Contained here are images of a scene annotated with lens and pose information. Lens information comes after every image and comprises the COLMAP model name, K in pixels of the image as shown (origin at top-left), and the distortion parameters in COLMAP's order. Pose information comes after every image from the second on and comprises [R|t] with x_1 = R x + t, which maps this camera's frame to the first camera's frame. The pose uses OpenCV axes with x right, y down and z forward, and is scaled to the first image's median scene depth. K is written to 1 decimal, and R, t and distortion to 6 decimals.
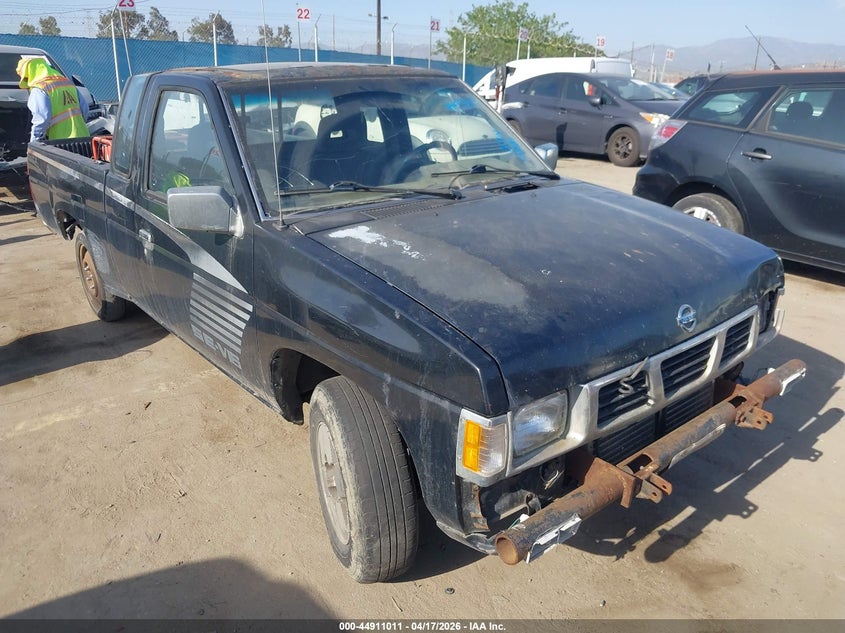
lens RADIAL K [[677.0, 0, 422.5], [0, 677.0, 316.5], [0, 0, 1]] dist [0.007277, -0.011127]
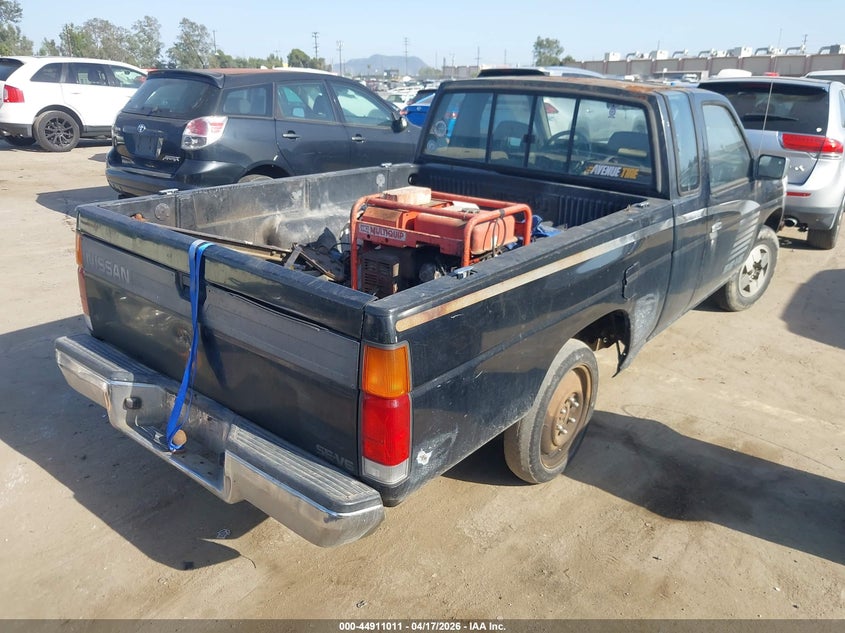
lens RADIAL K [[677.0, 0, 422.5], [0, 677.0, 316.5], [0, 0, 1]] dist [0.007277, -0.011127]
pose [[-0.214418, -0.347412, 0.912869, -1.181259], [0.316363, 0.859522, 0.401418, -0.513623], [-0.924088, 0.374870, -0.074389, 1.332011]]
